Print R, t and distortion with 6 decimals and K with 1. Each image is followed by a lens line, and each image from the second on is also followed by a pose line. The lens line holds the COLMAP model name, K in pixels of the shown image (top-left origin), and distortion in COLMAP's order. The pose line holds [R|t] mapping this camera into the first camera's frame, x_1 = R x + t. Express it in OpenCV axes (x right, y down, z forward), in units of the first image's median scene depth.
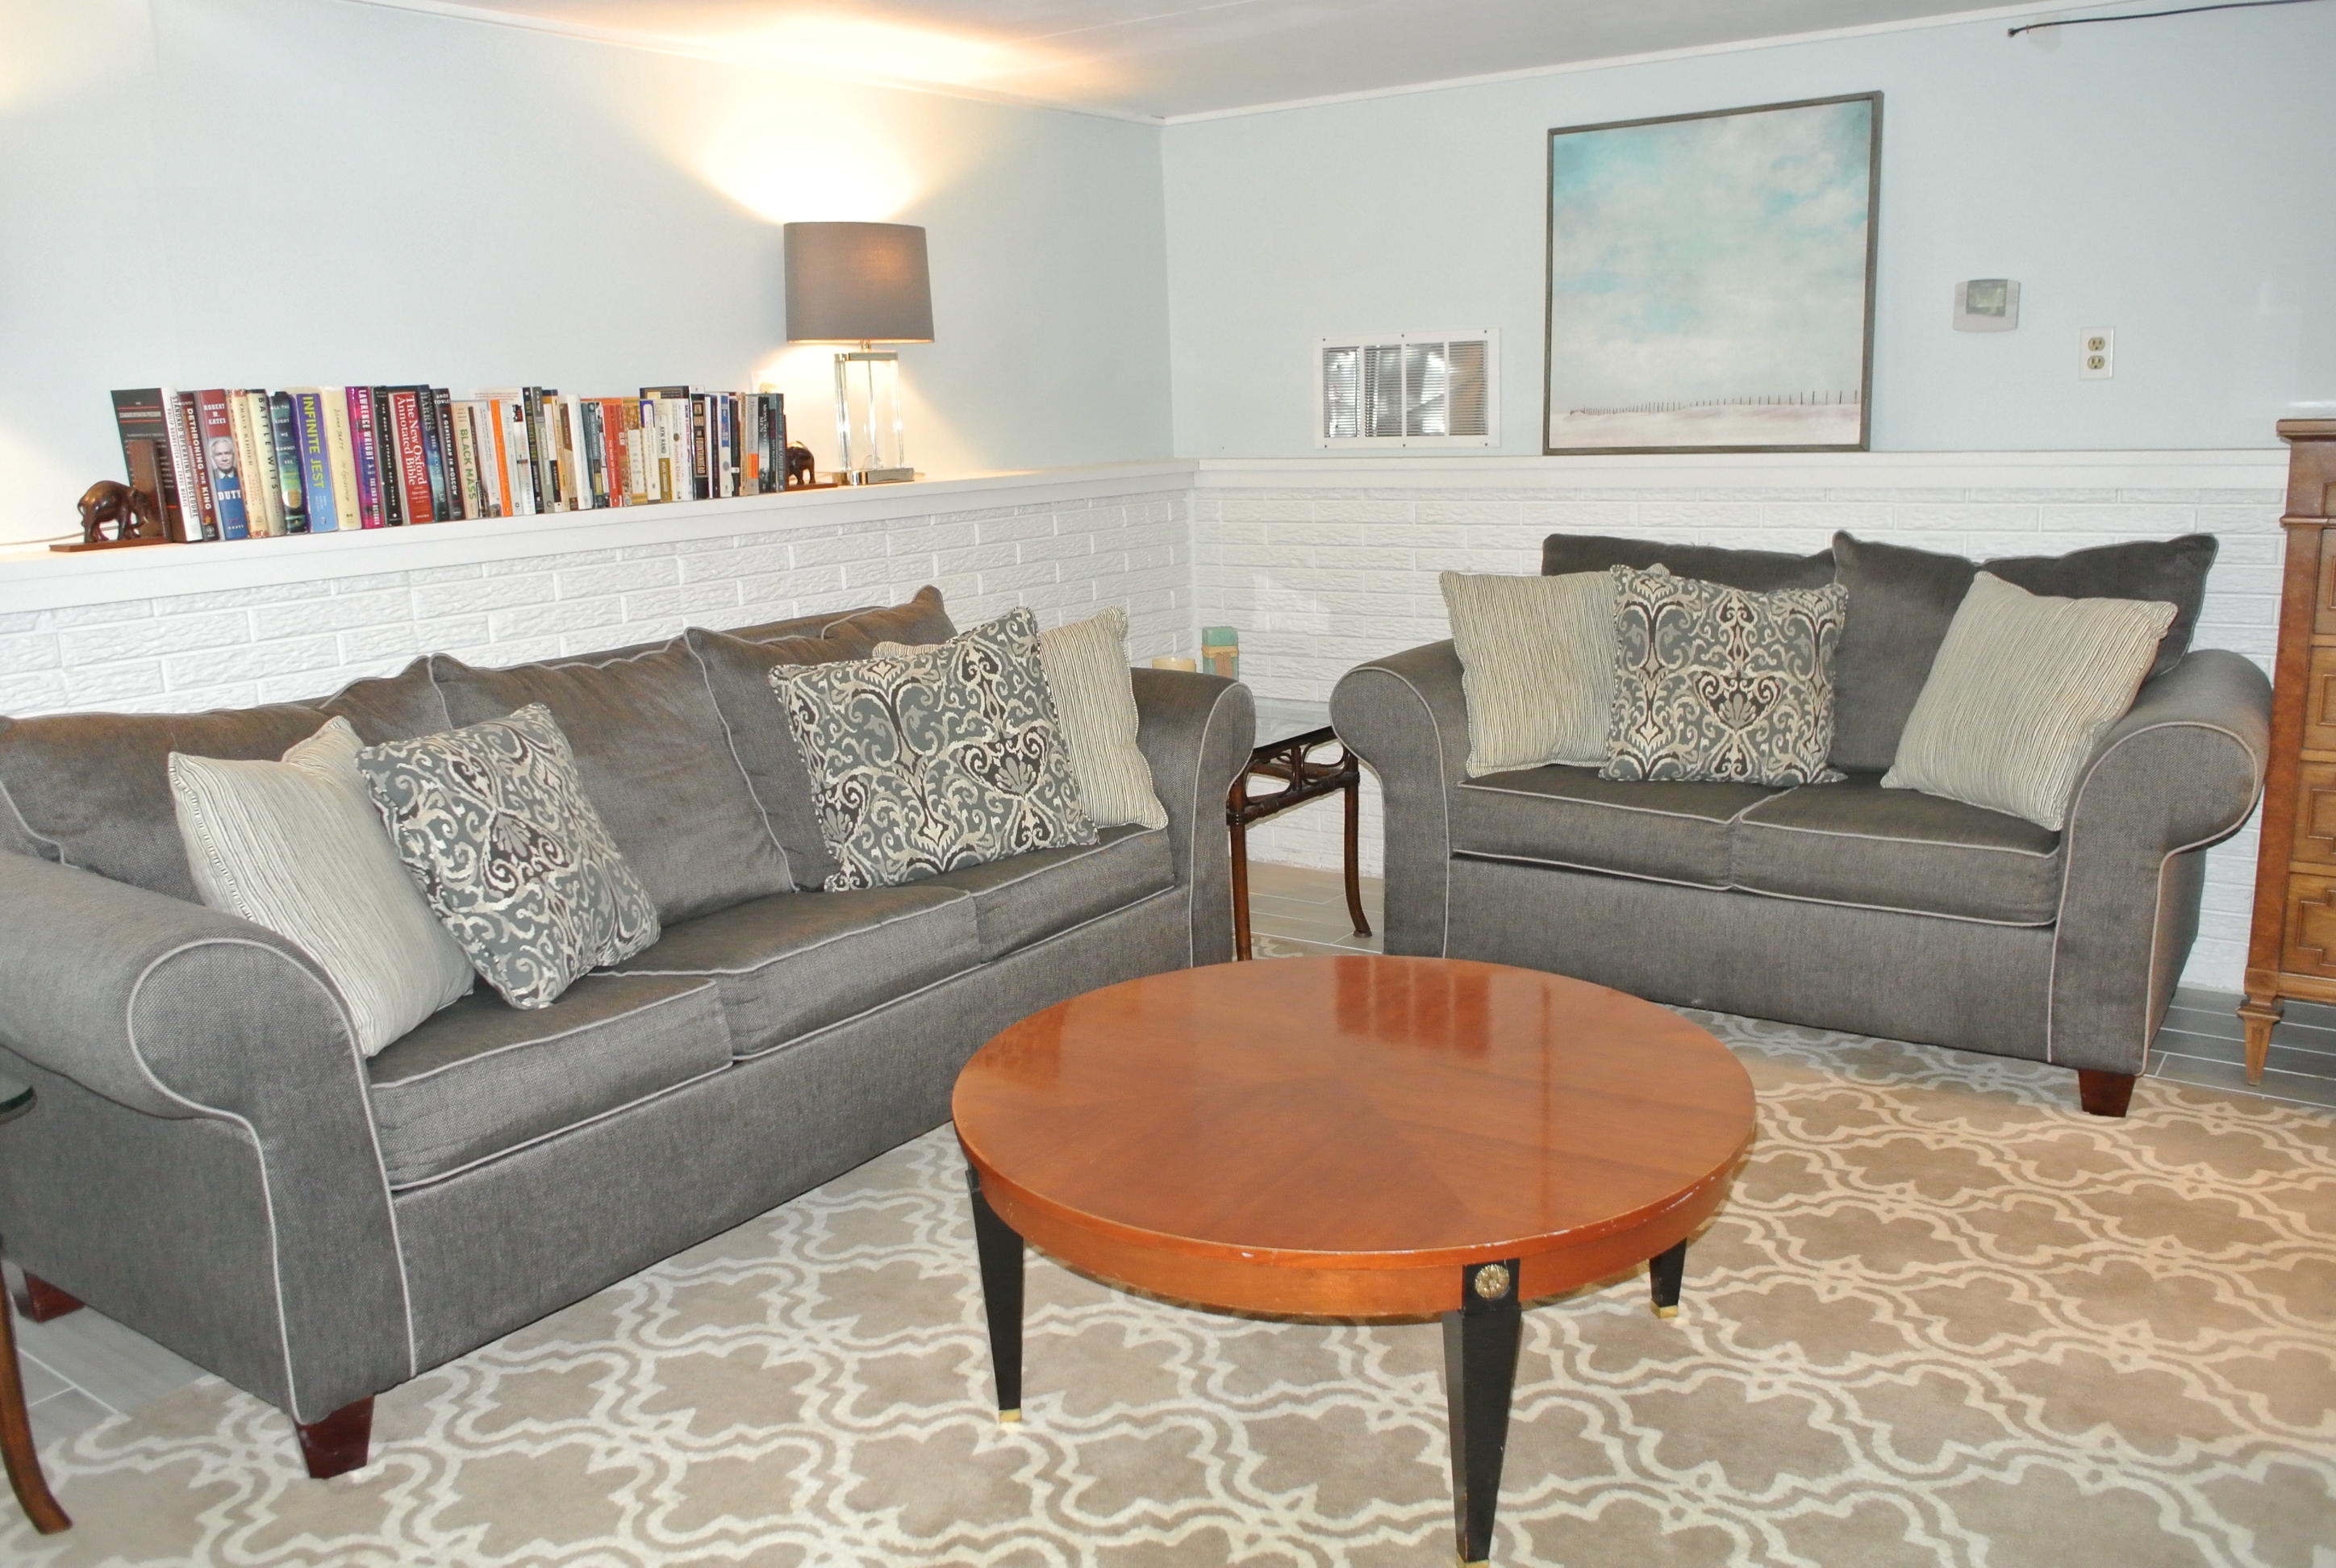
lens RADIAL K [[1832.9, 0, 1164.5], [0, 1832.9, 774.9], [0, 0, 1]] dist [-0.083011, 0.061479]
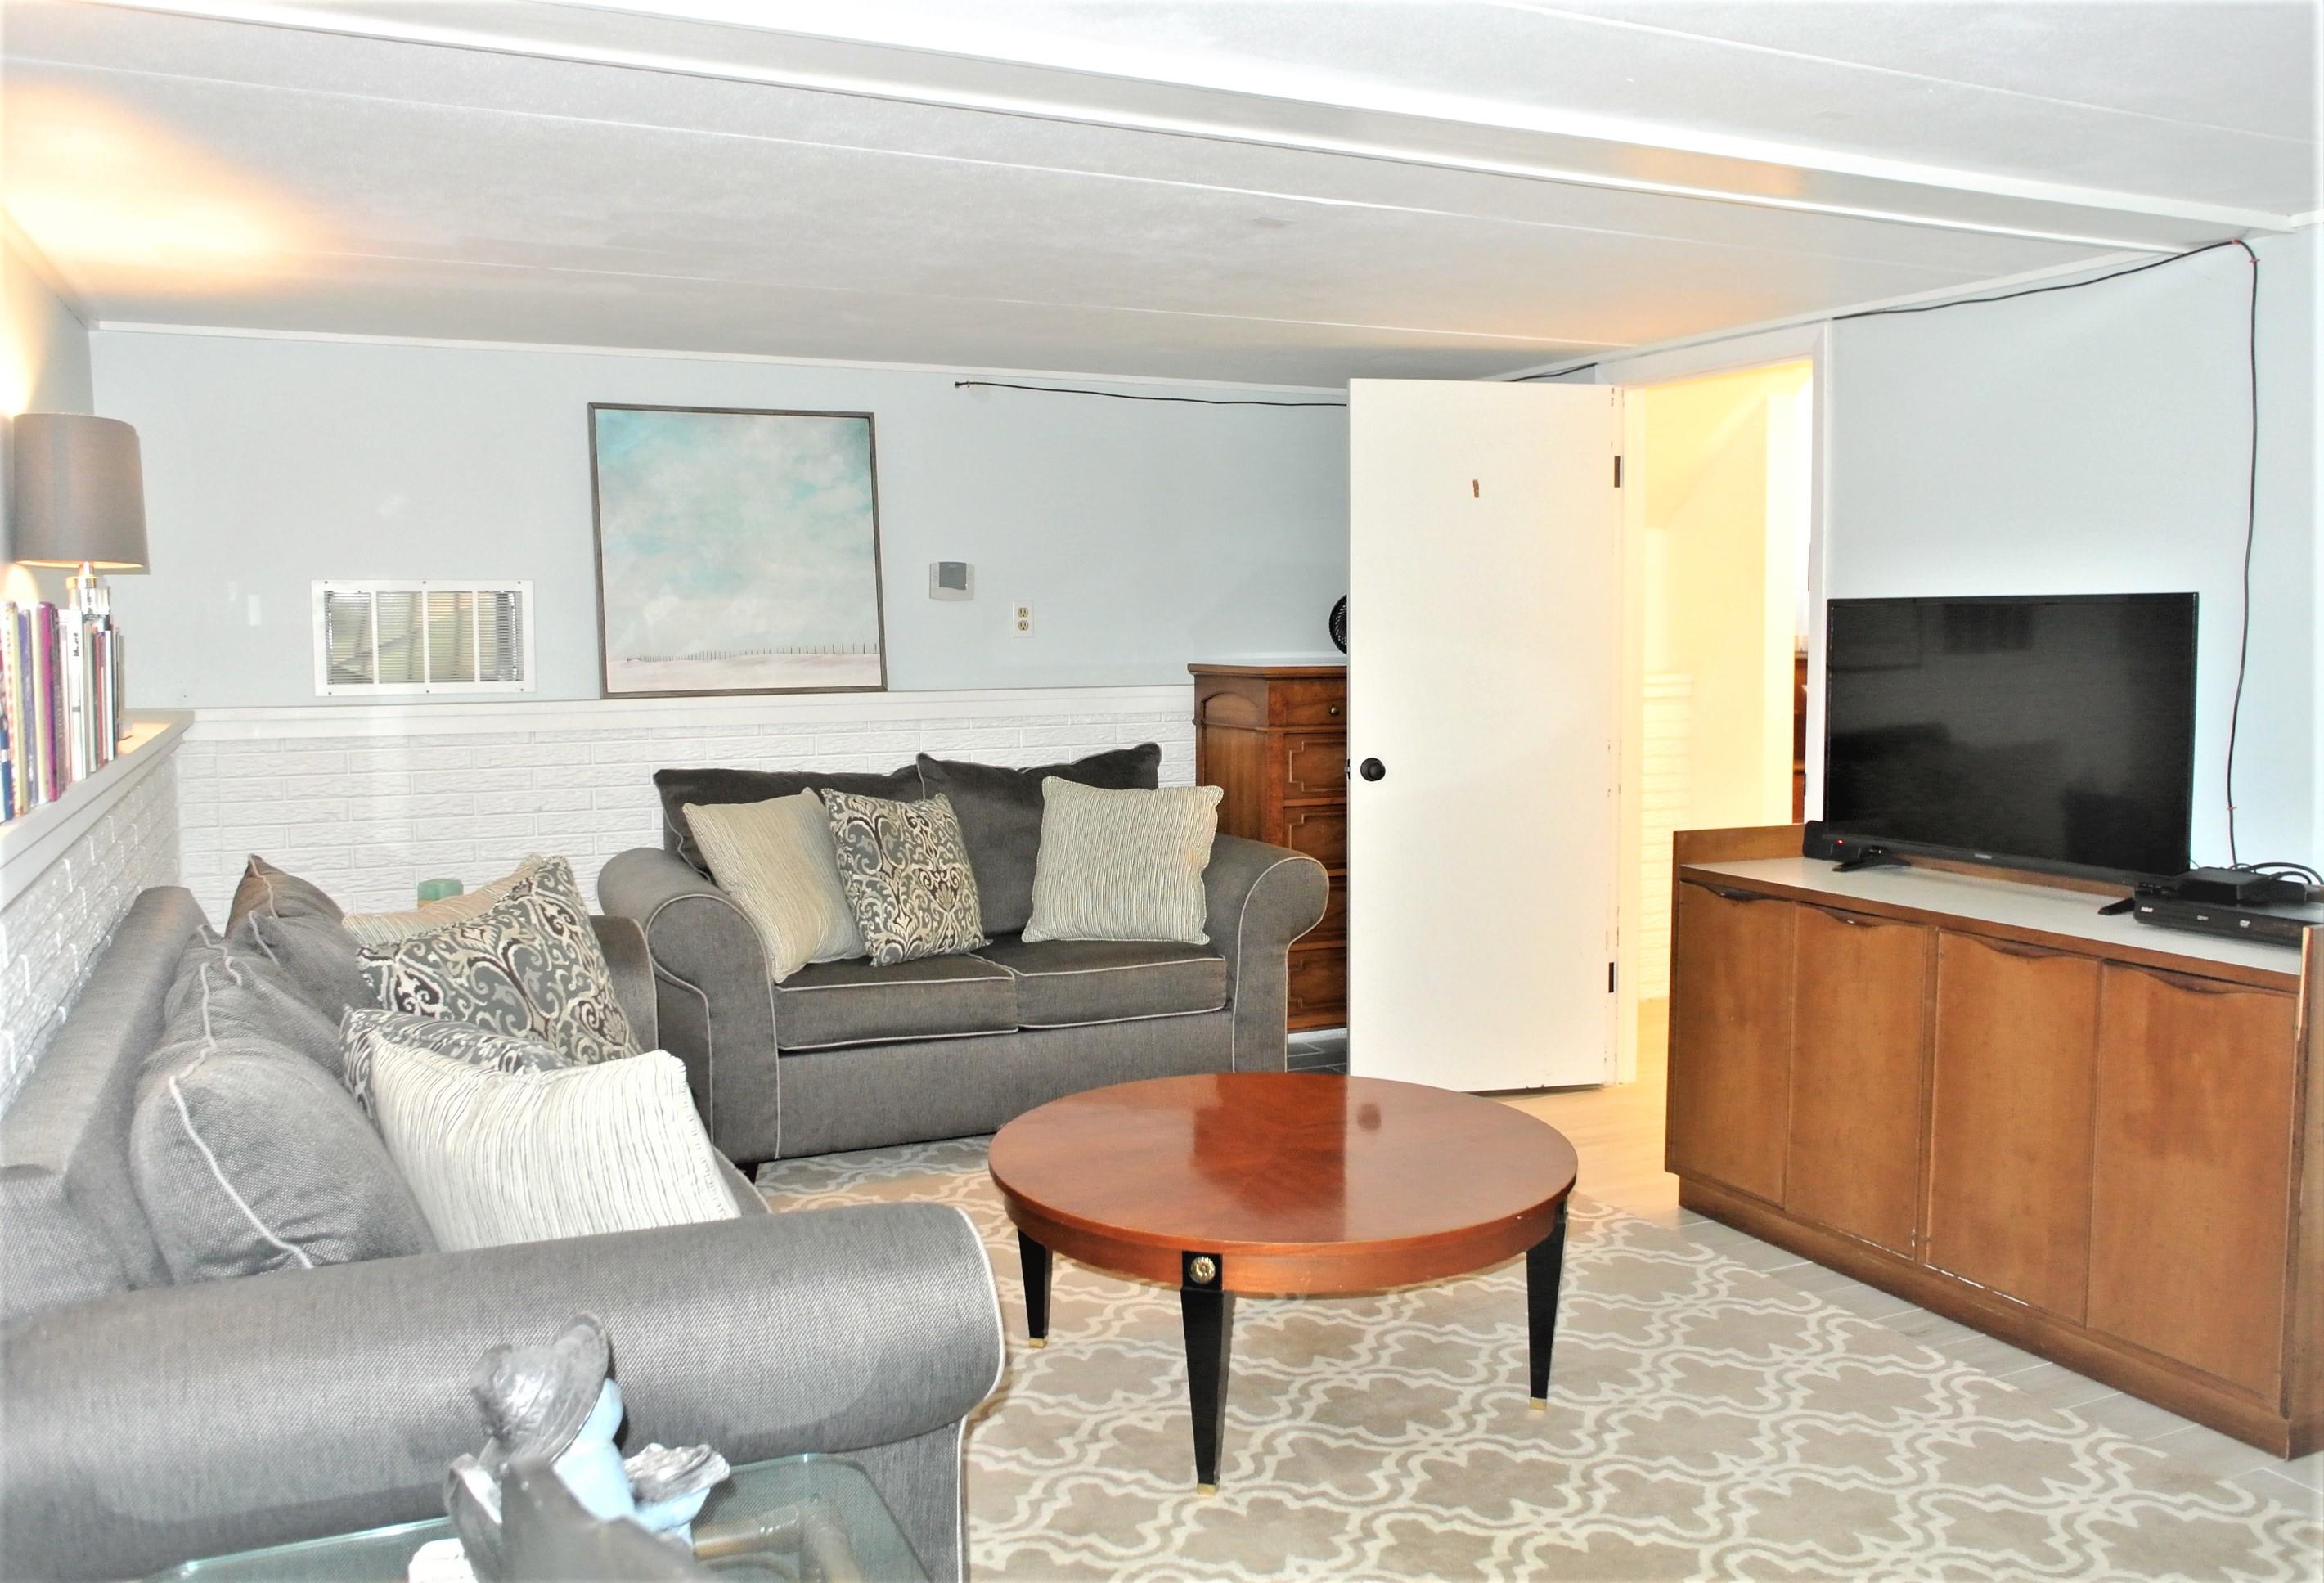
lens RADIAL K [[1857.3, 0, 1166.4], [0, 1857.3, 799.1], [0, 0, 1]] dist [-0.073292, -0.000271]
pose [[0.491969, -0.052667, 0.869019, -0.800707], [0.159571, 0.986714, -0.030537, -0.043085], [-0.855865, 0.153693, 0.493836, 0.259608]]
